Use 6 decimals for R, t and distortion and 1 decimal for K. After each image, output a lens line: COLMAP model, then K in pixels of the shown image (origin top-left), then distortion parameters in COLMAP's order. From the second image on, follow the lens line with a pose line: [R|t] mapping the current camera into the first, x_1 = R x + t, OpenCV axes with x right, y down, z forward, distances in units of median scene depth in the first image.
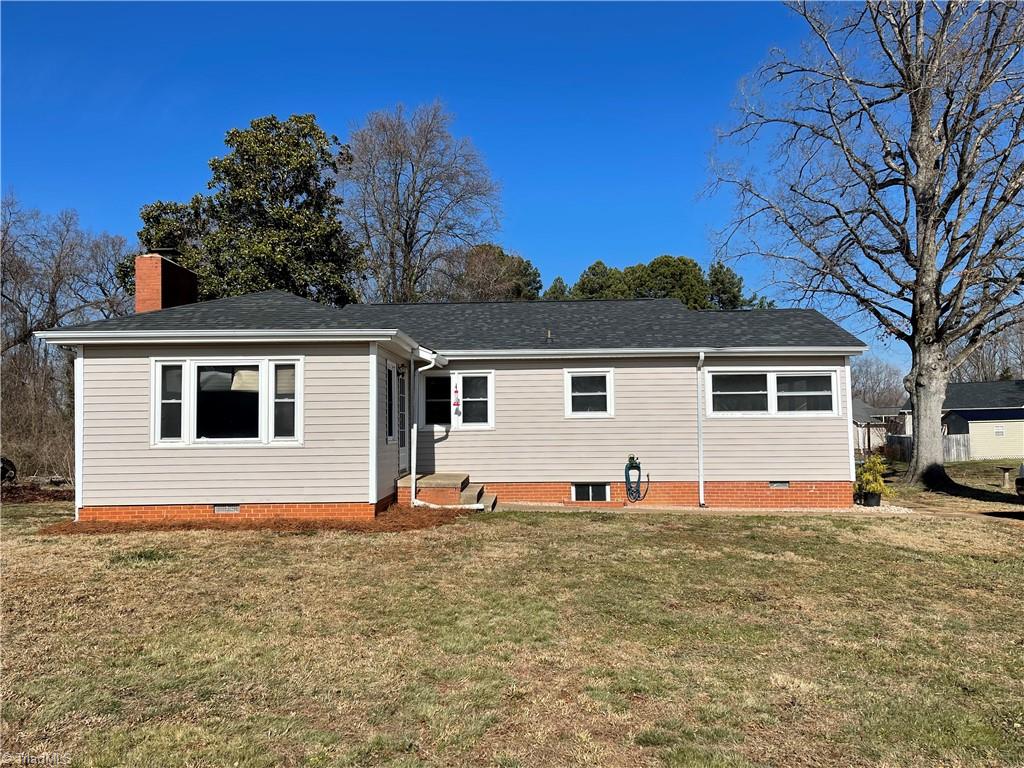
lens RADIAL K [[741.1, 0, 512.0], [0, 741.1, 384.0], [0, 0, 1]] dist [0.051222, -0.002296]
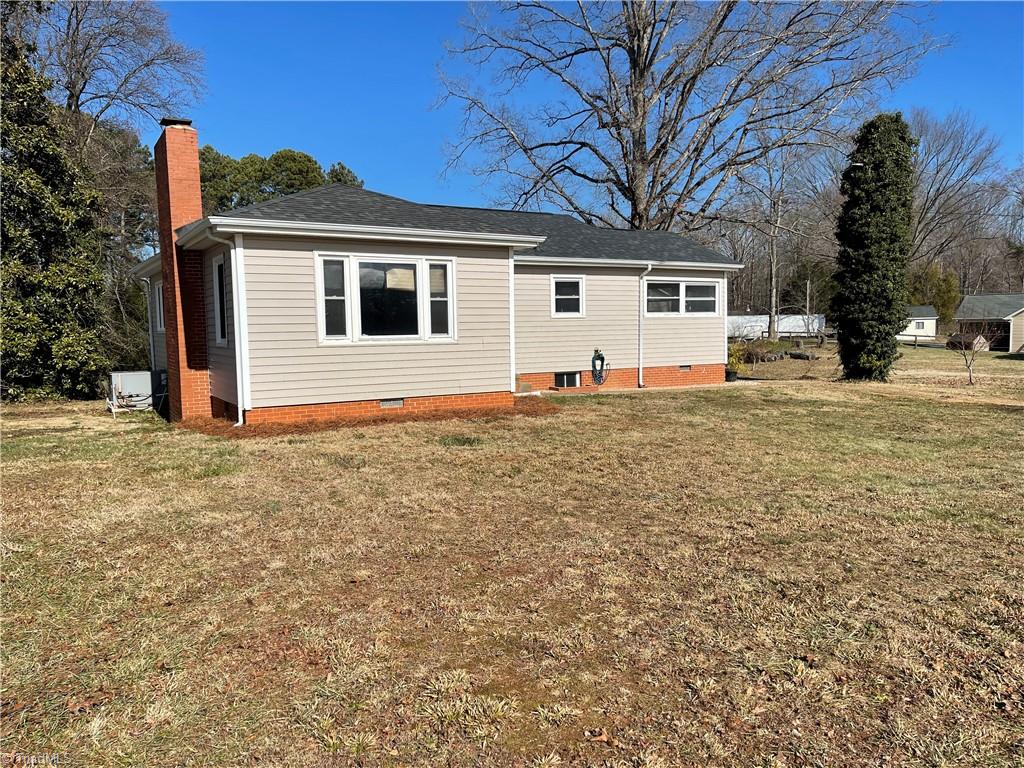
lens RADIAL K [[752.1, 0, 480.4], [0, 752.1, 382.4], [0, 0, 1]] dist [0.058672, -0.001028]
pose [[0.863524, -0.040279, 0.502696, -0.627638], [-0.024079, 0.992375, 0.120878, 0.007004], [-0.503732, -0.116486, 0.855970, 0.037313]]
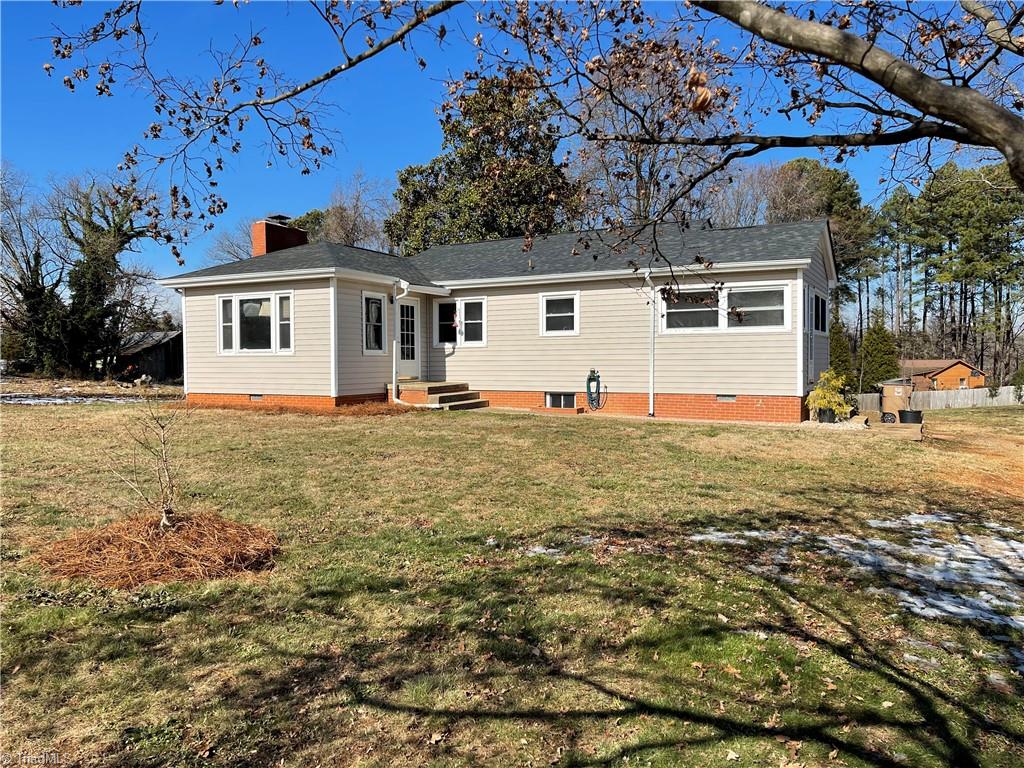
lens RADIAL K [[741.1, 0, 512.0], [0, 741.1, 384.0], [0, 0, 1]] dist [0.051222, -0.002296]
pose [[0.892220, 0.018997, -0.451202, 0.560538], [0.021356, 0.996222, 0.084174, 0.022454], [0.451096, -0.084738, 0.888444, -0.047602]]
